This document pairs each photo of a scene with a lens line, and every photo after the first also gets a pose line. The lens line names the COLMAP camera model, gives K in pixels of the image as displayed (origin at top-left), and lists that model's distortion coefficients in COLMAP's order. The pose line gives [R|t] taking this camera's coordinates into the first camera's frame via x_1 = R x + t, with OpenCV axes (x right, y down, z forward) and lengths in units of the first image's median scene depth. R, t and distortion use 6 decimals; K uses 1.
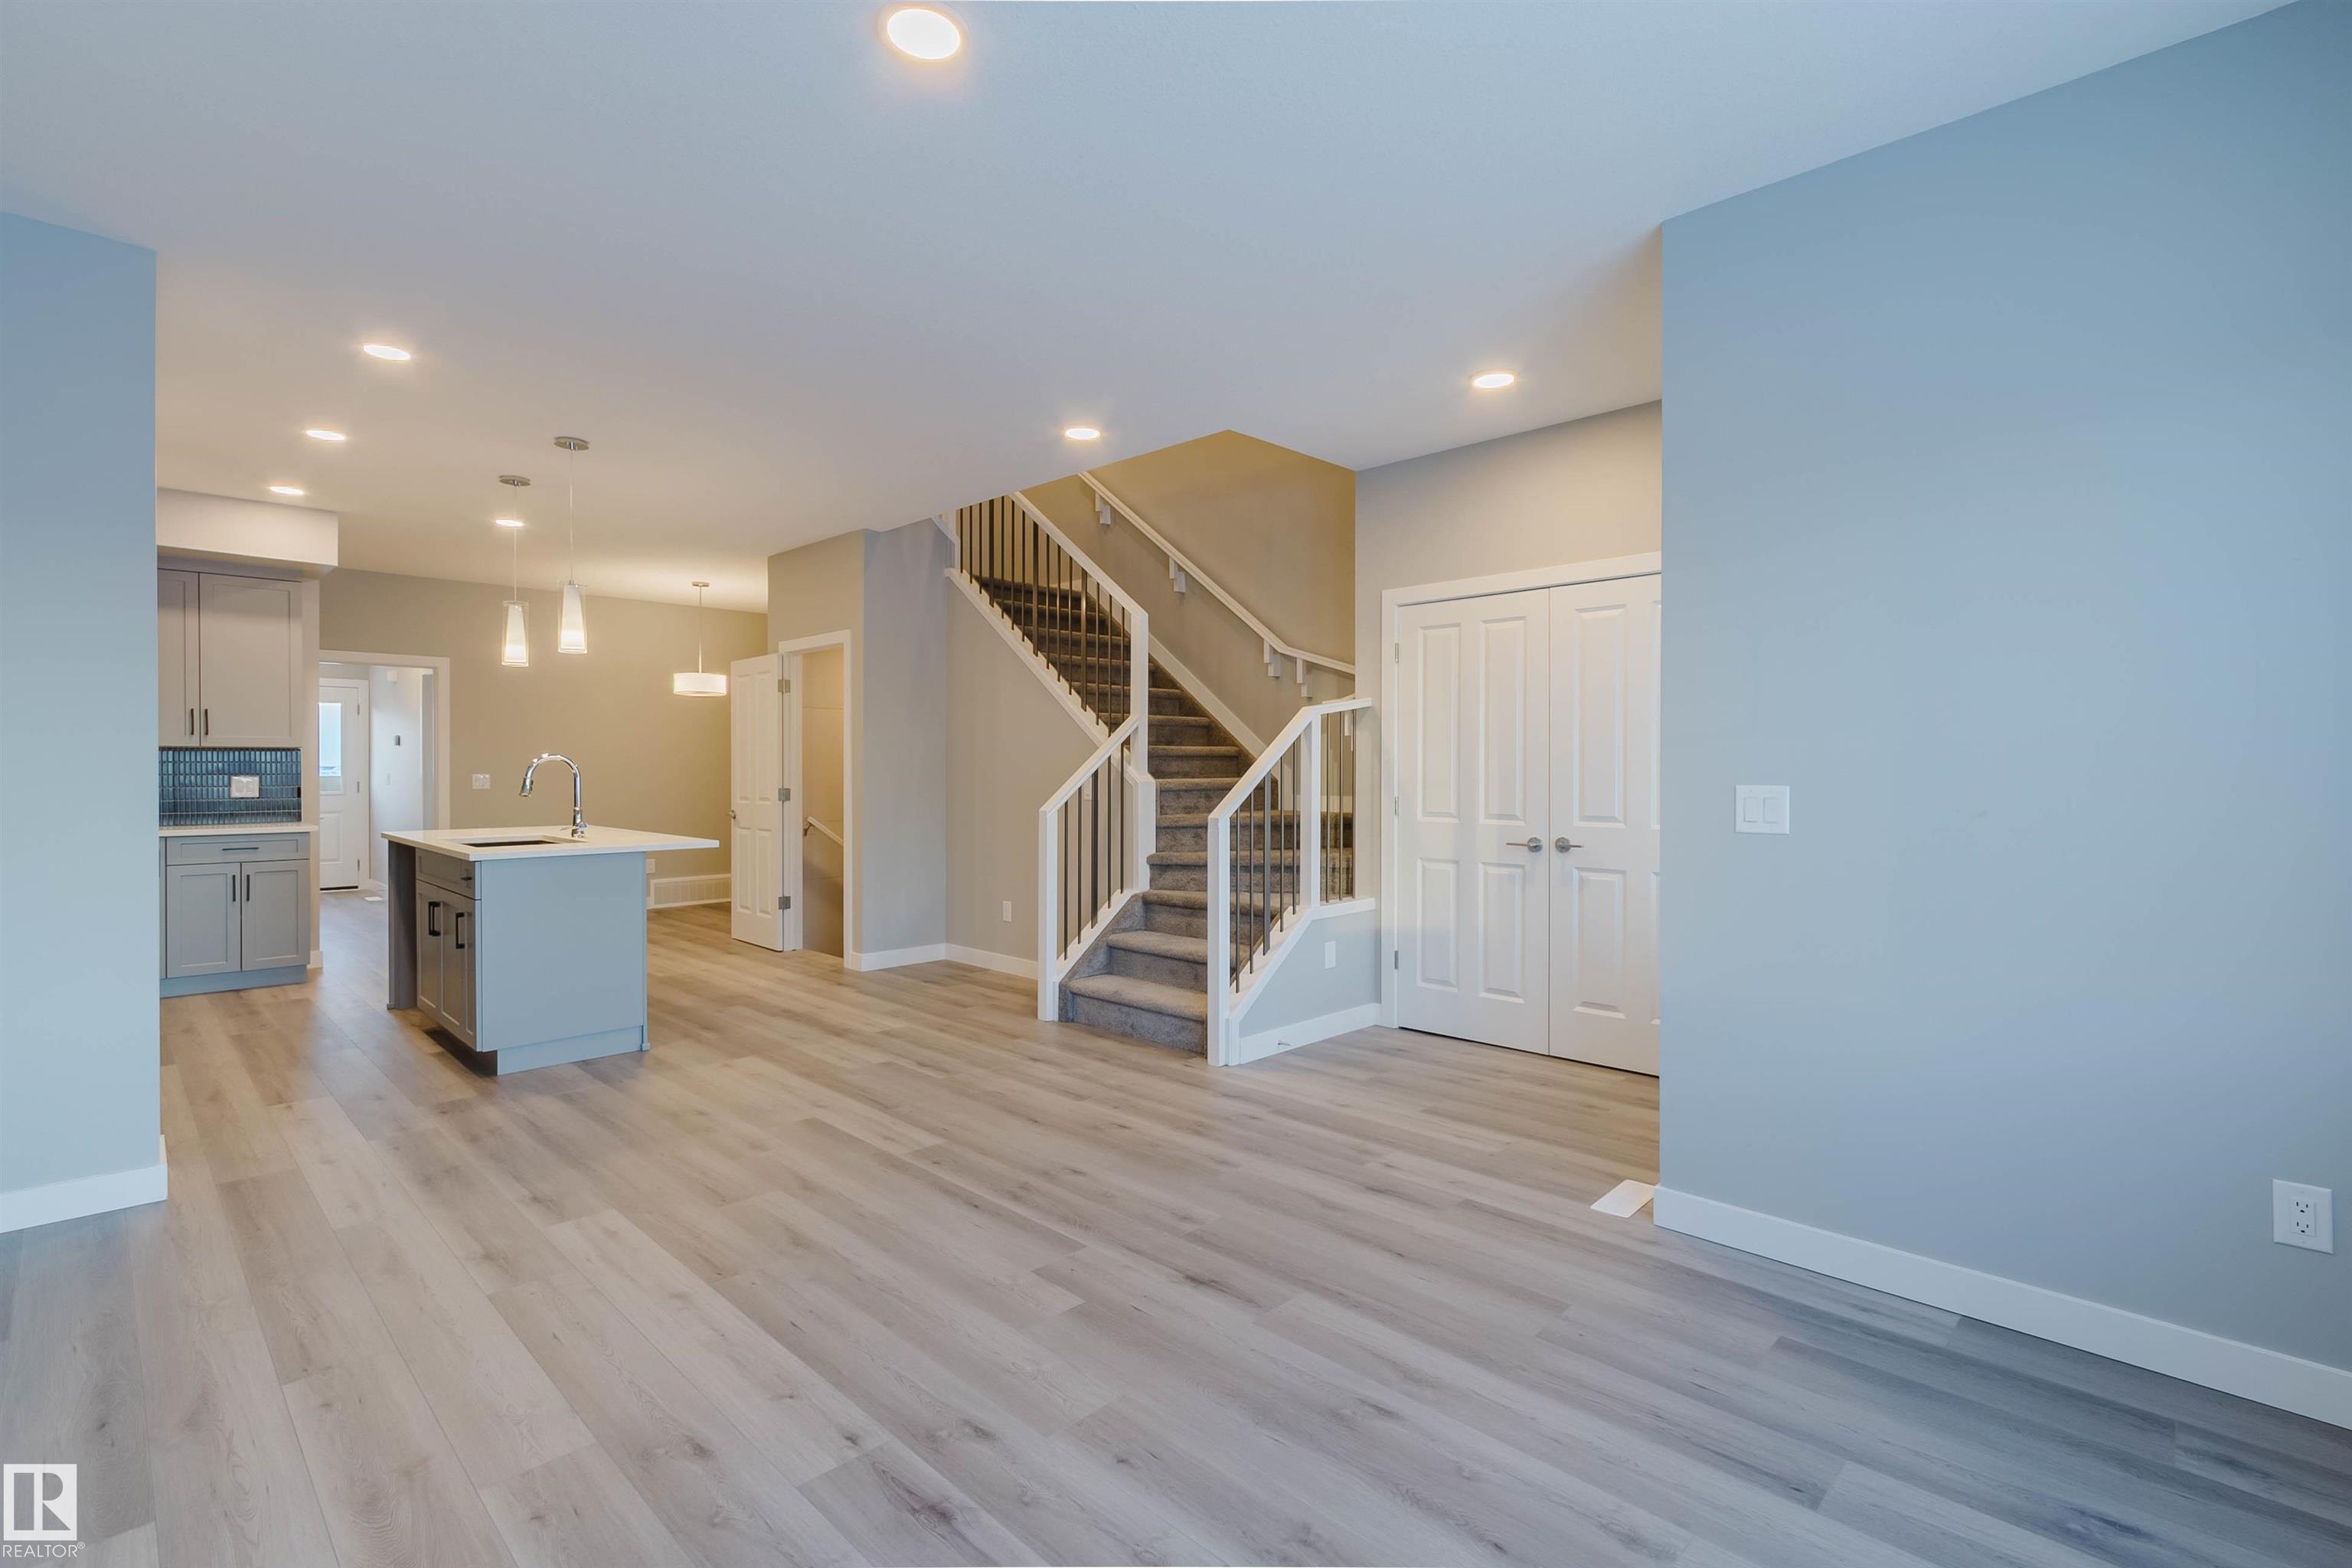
lens RADIAL K [[1115.6, 0, 1176.4], [0, 1115.6, 772.3], [0, 0, 1]] dist [0.051757, -0.000163]
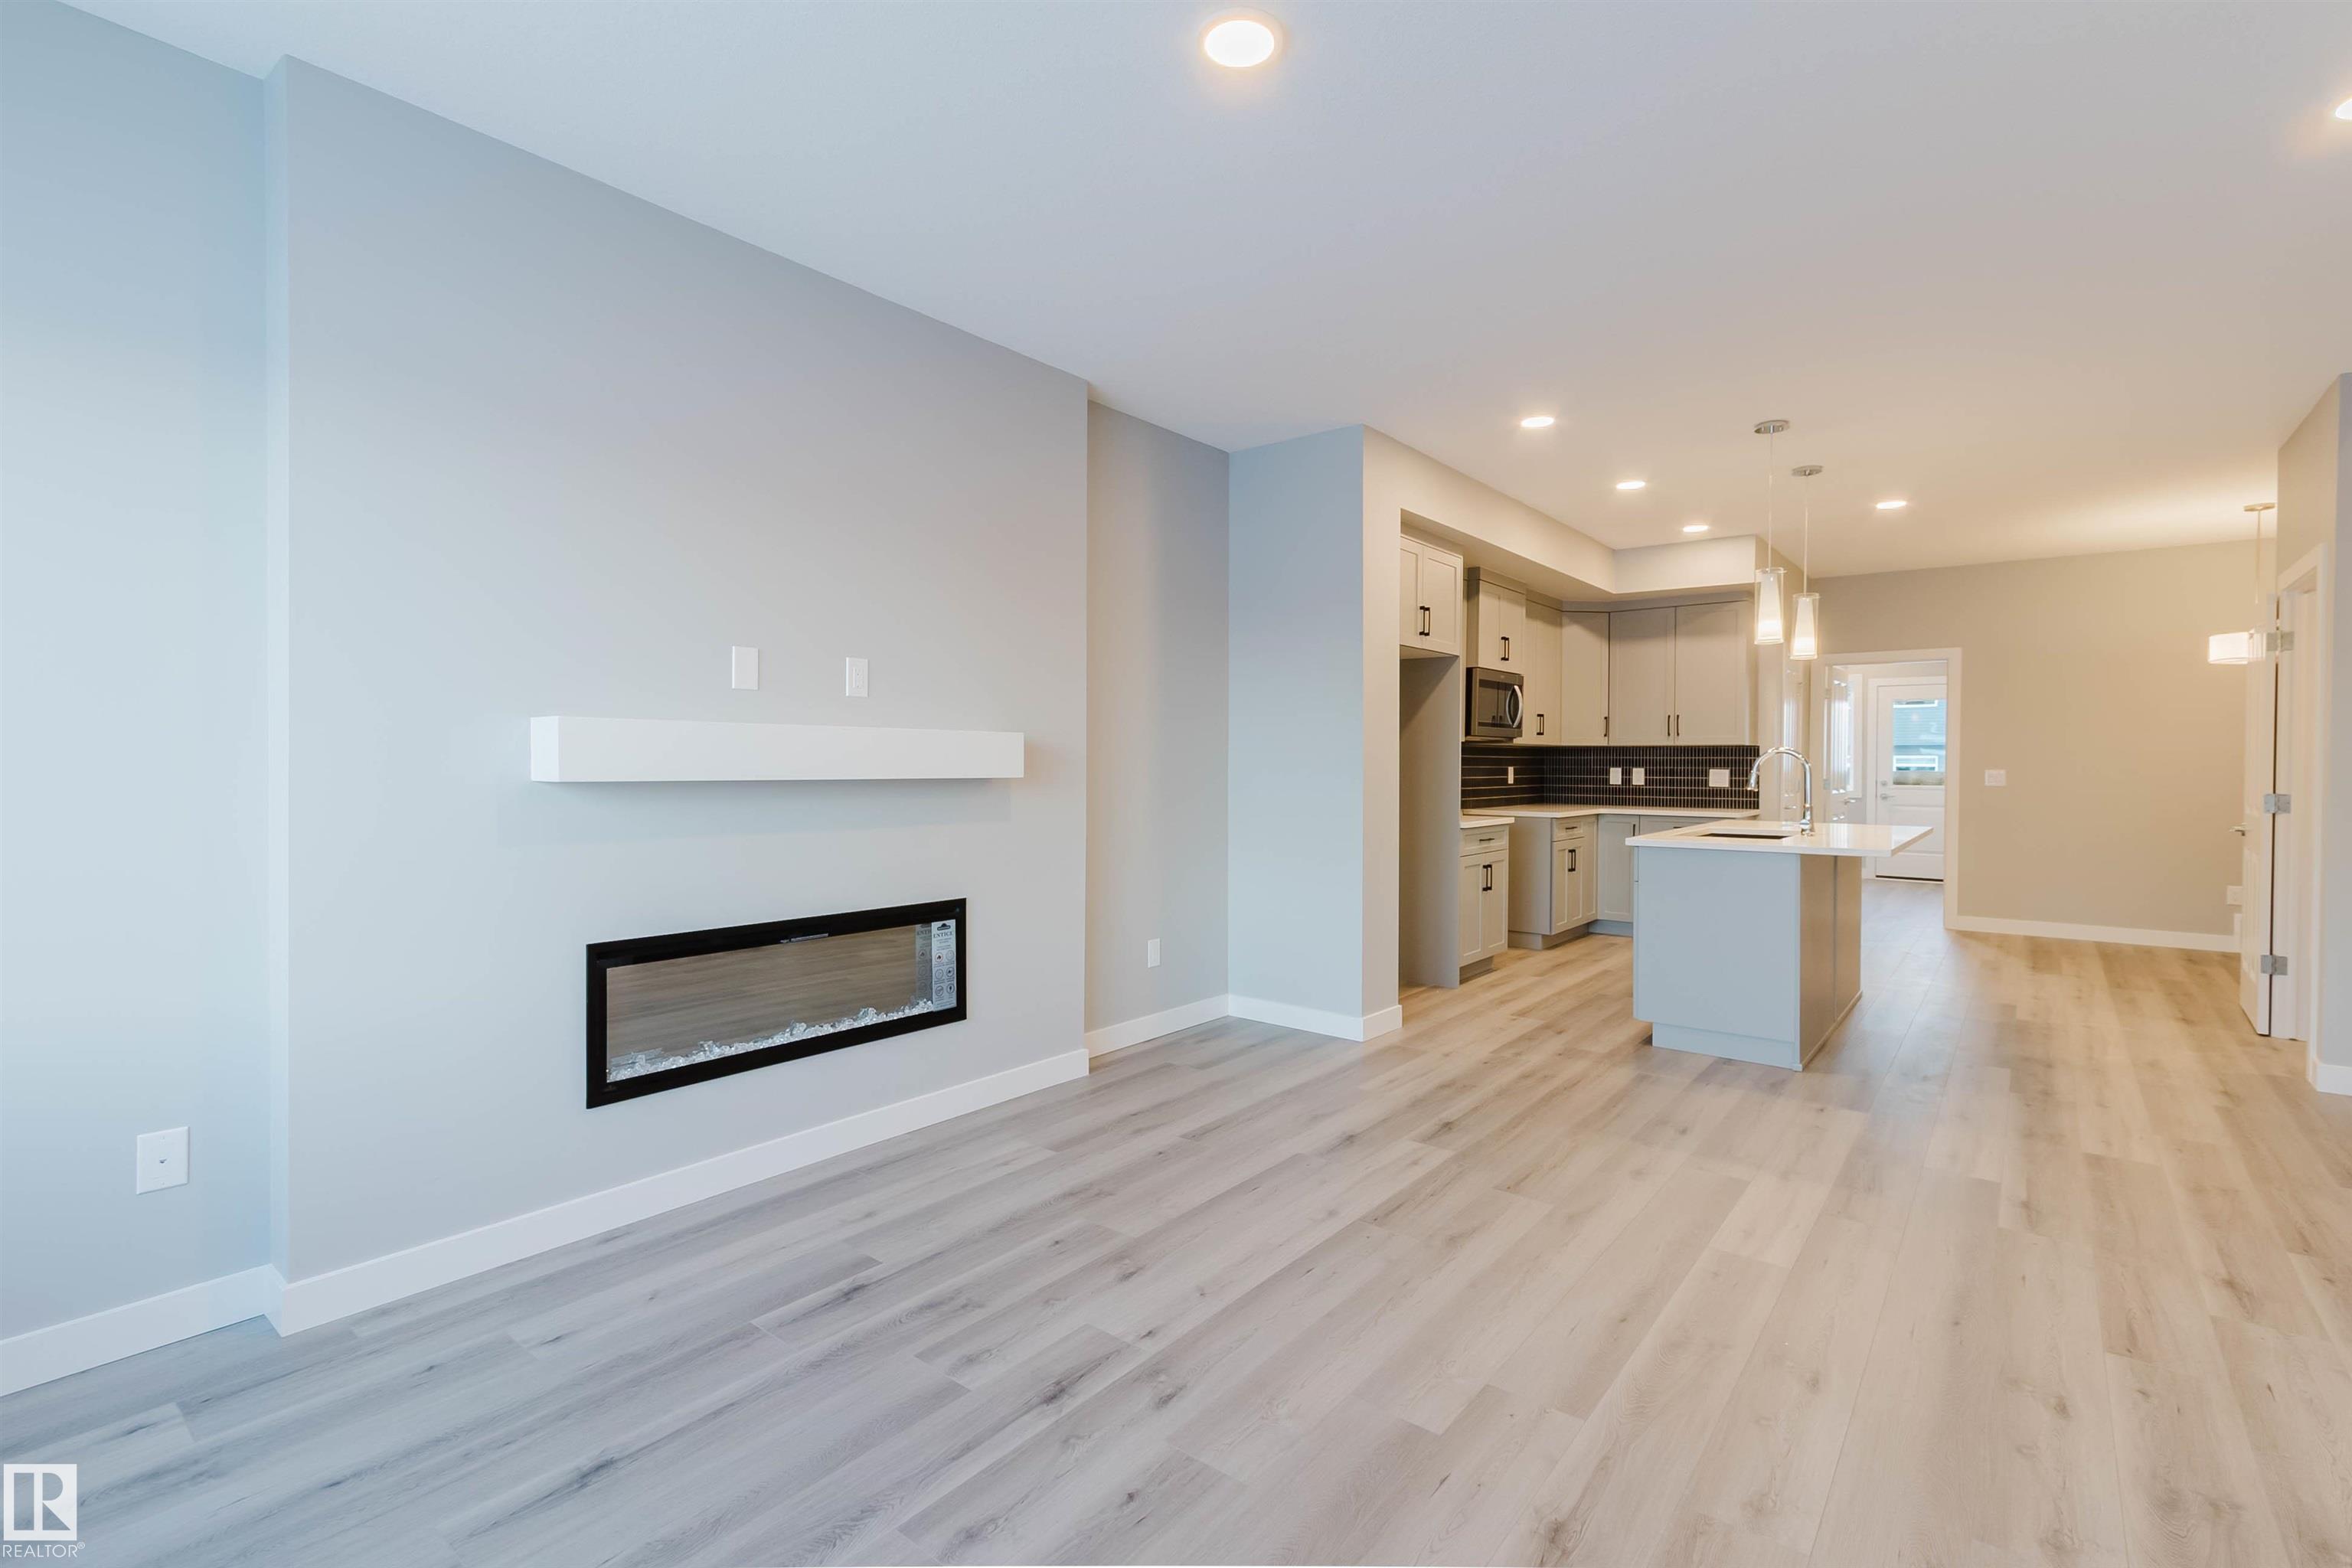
lens RADIAL K [[1073.3, 0, 1127.7], [0, 1073.3, 775.7], [0, 0, 1]] dist [0.001809, -0.000304]
pose [[0.071550, 0.016022, -0.997308, 0.213422], [-0.007793, 0.999849, 0.015504, -0.001071], [0.997407, 0.006663, 0.071664, 0.239372]]
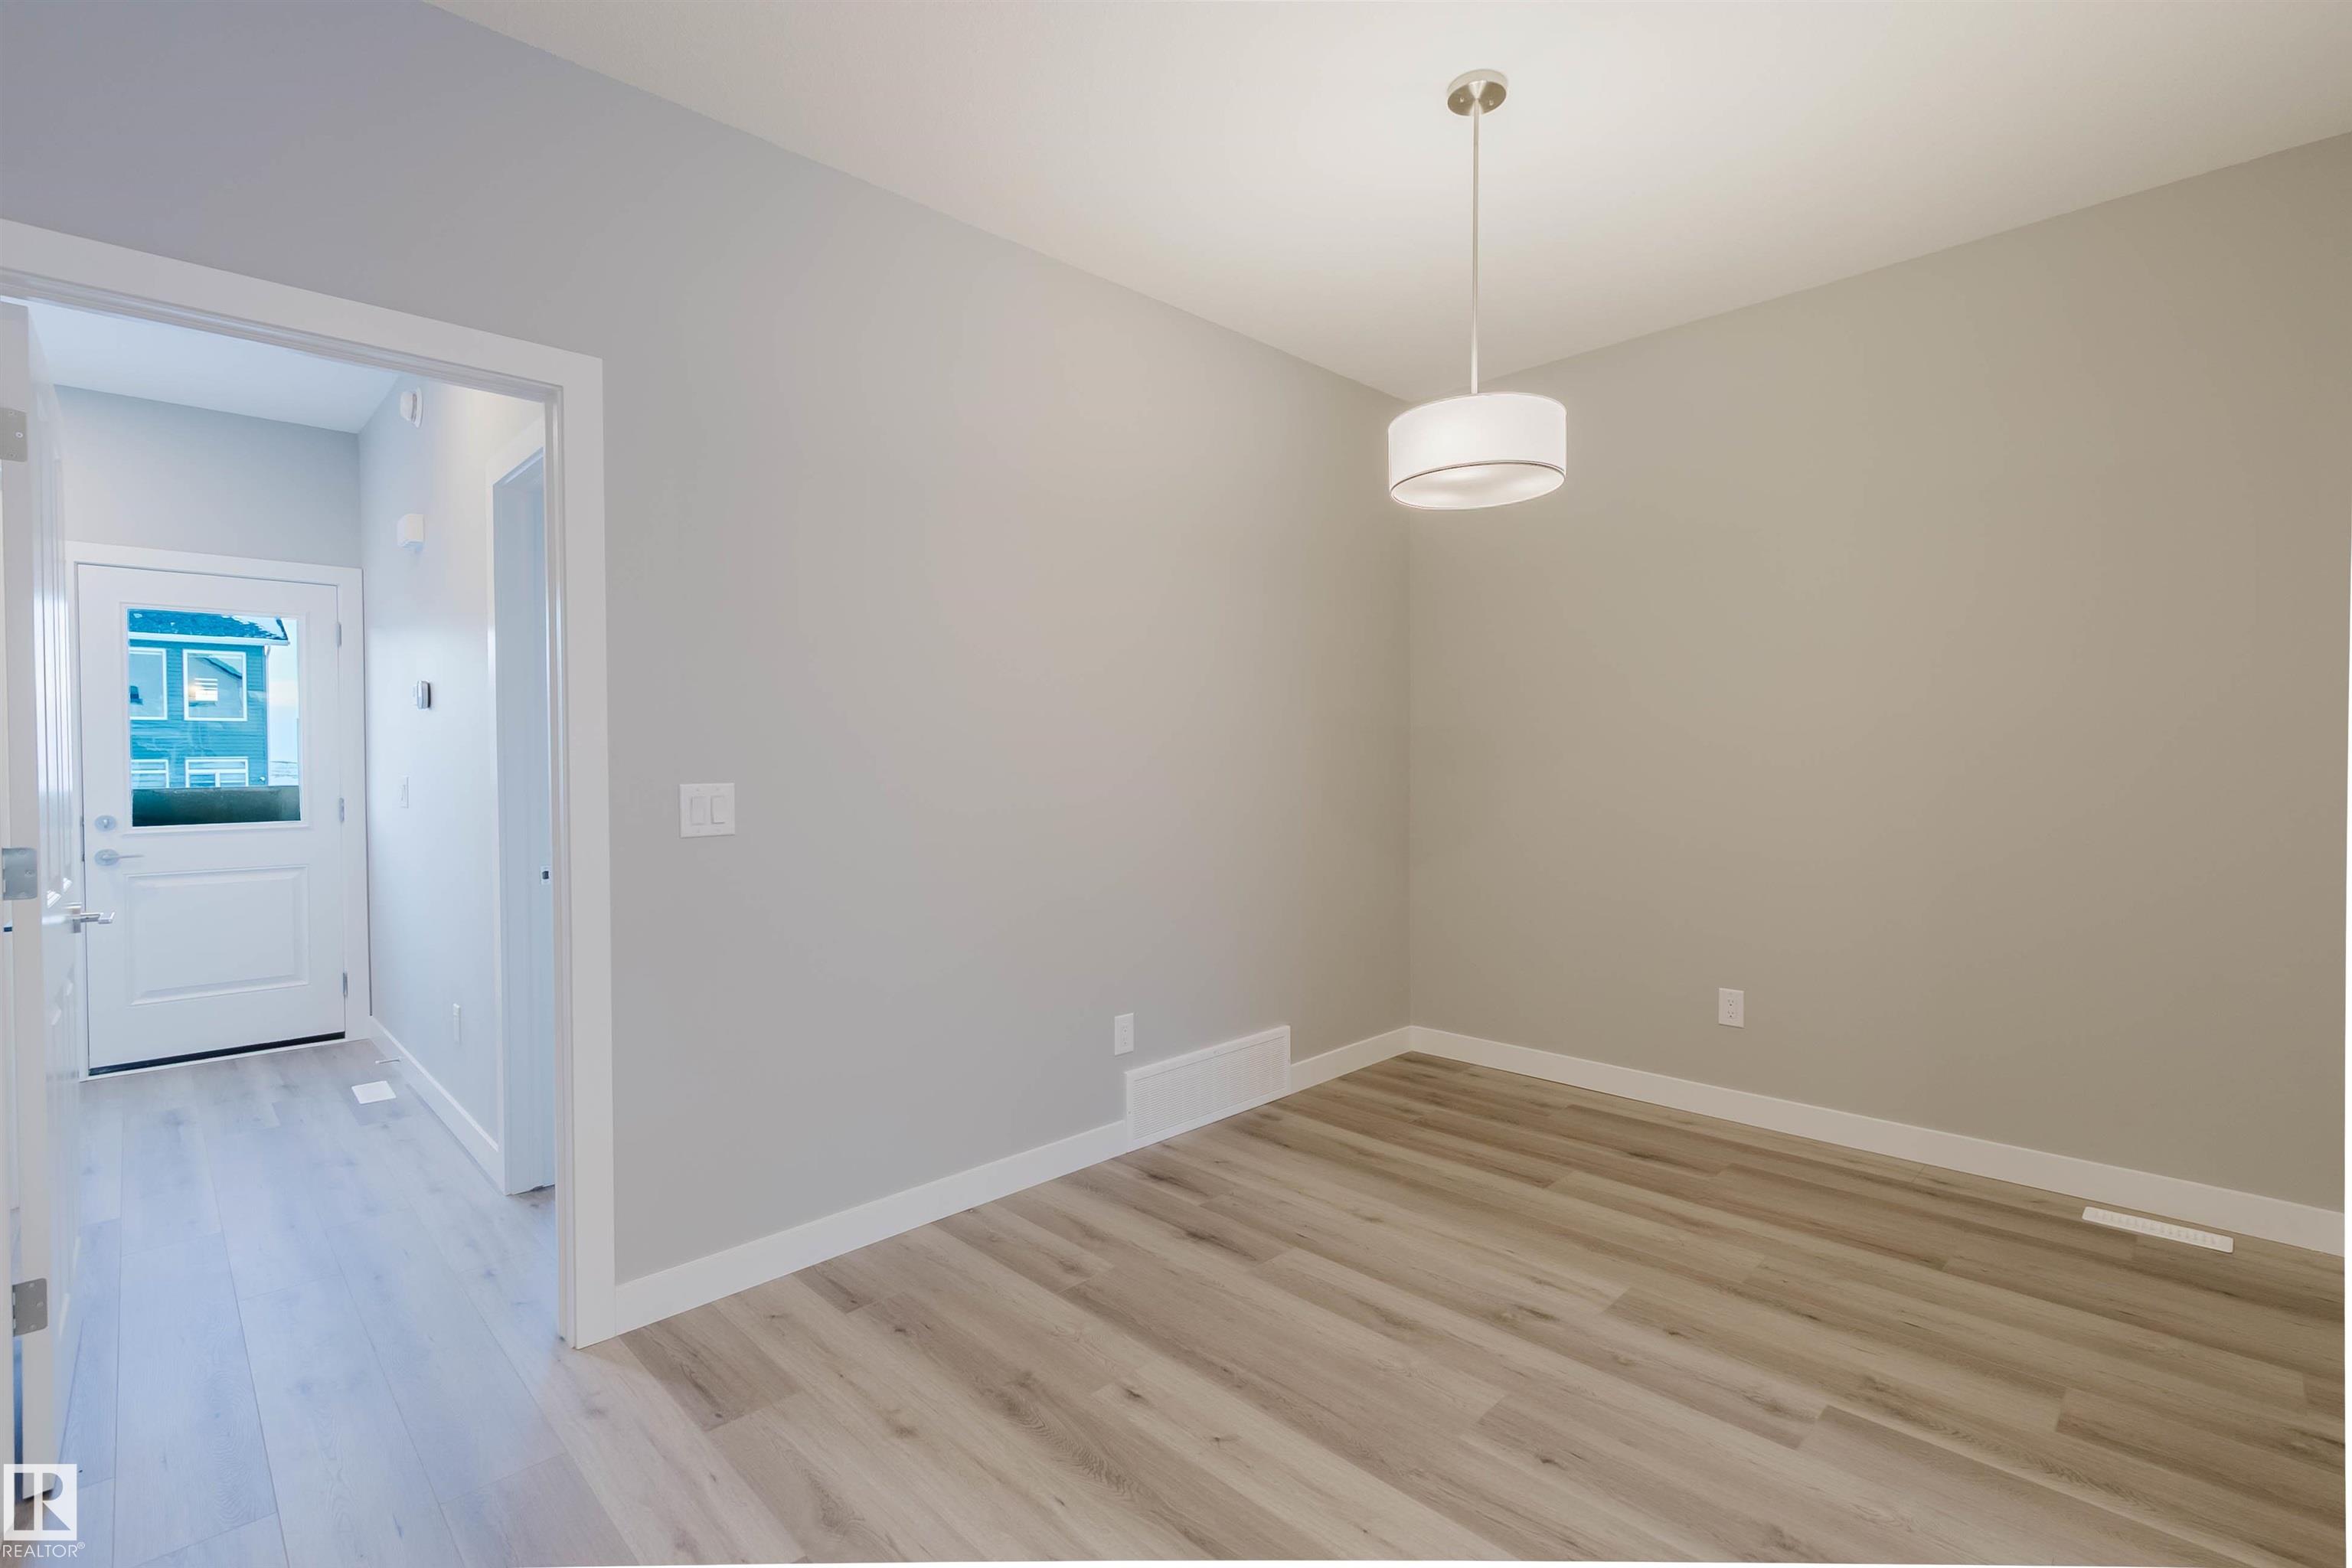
lens RADIAL K [[1069.9, 0, 1185.6], [0, 1069.9, 771.2], [0, 0, 1]] dist [0.003325, 0.000015]
pose [[0.999799, -0.009033, 0.017899, -0.504163], [0.008481, 0.999492, 0.030710, -0.009244], [-0.018167, -0.030552, 0.999368, 0.739541]]
